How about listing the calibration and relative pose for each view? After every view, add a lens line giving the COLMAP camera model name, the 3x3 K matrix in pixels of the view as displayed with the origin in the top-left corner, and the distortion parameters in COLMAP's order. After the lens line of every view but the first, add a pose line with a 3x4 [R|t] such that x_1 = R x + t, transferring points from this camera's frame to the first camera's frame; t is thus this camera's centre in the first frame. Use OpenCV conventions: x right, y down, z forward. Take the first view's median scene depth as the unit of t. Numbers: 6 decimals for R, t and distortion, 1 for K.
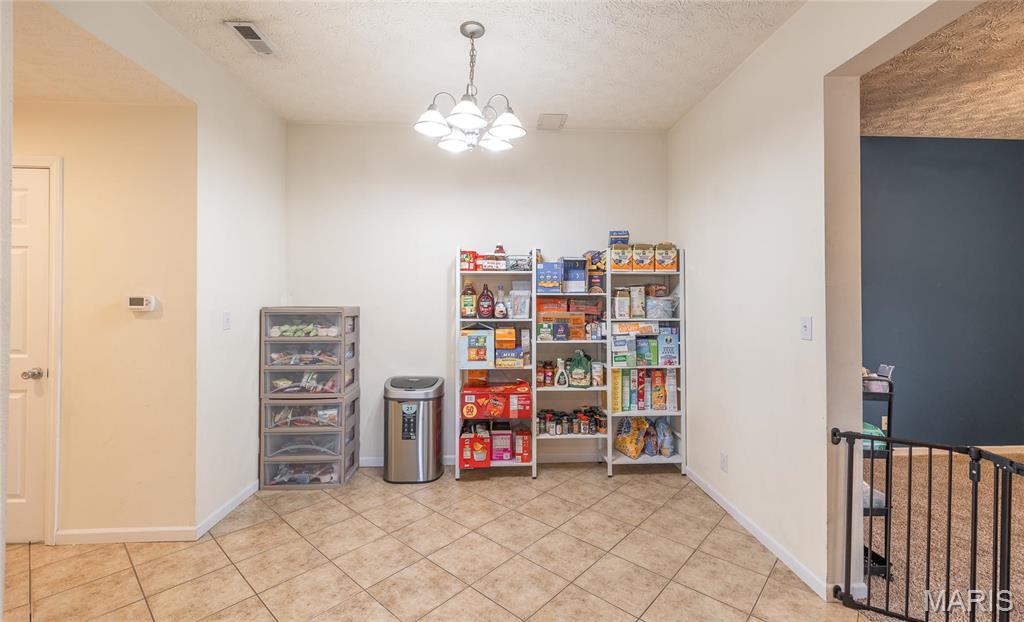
lens RADIAL K [[433.3, 0, 515.2], [0, 433.3, 297.1], [0, 0, 1]] dist [0.000029, 0.000456]
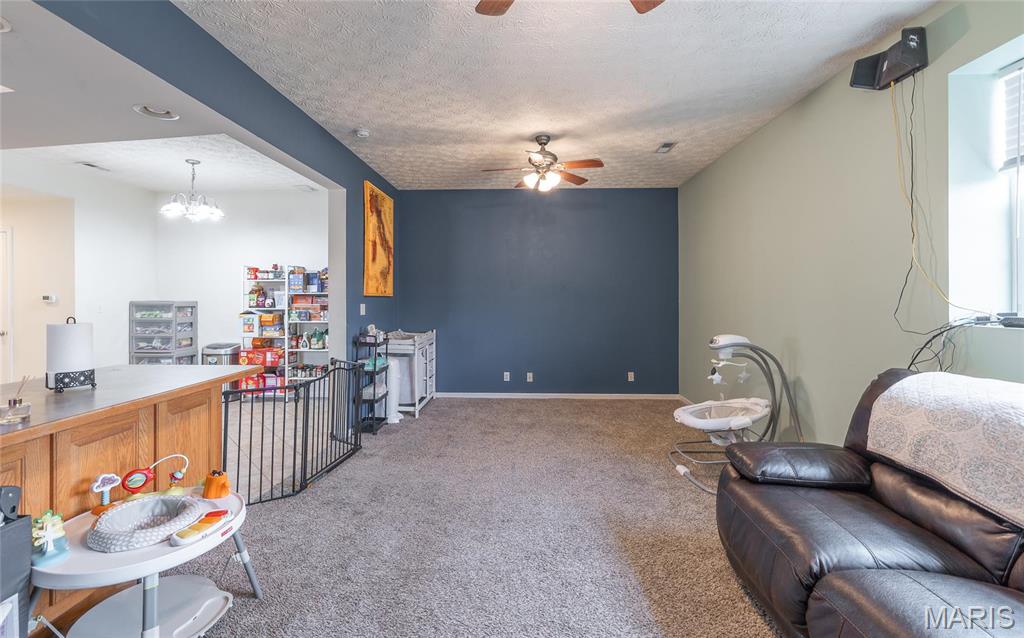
lens RADIAL K [[431.0, 0, 504.8], [0, 431.0, 301.7], [0, 0, 1]] dist [0.000808, 0.001970]
pose [[0.996224, 0.001480, -0.086807, 1.030798], [0.000422, 0.999760, 0.021895, -0.010920], [0.086818, -0.021849, 0.995985, -0.589307]]
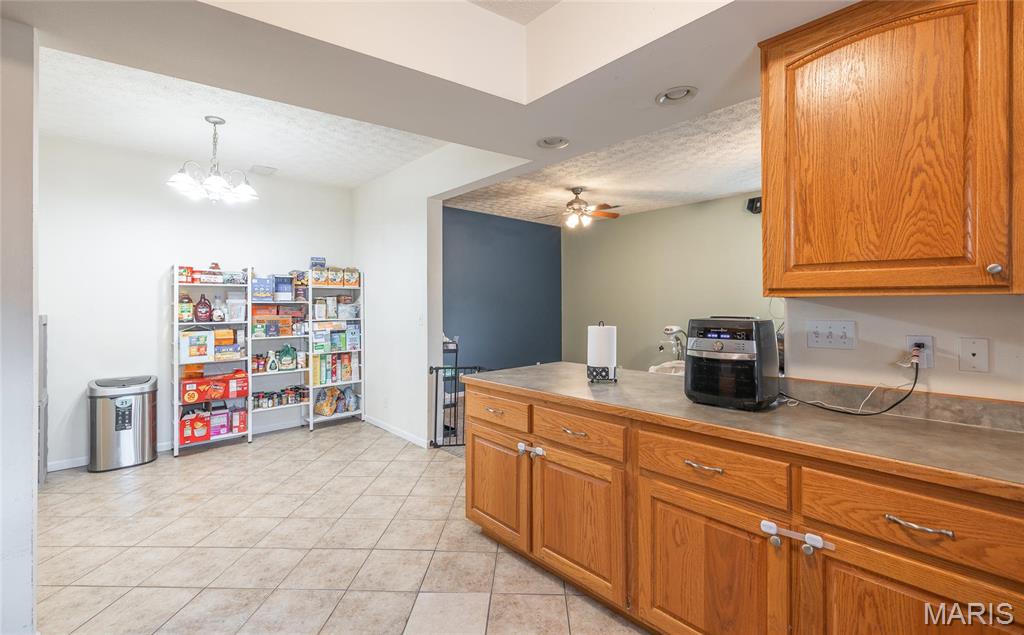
lens RADIAL K [[431.0, 0, 509.8], [0, 431.0, 301.1], [0, 0, 1]] dist [0.000808, 0.001970]
pose [[0.778557, 0.001412, 0.627572, -0.161657], [0.001177, 0.999992, -0.003709, -0.004610], [-0.627572, 0.003626, 0.778550, -0.506060]]
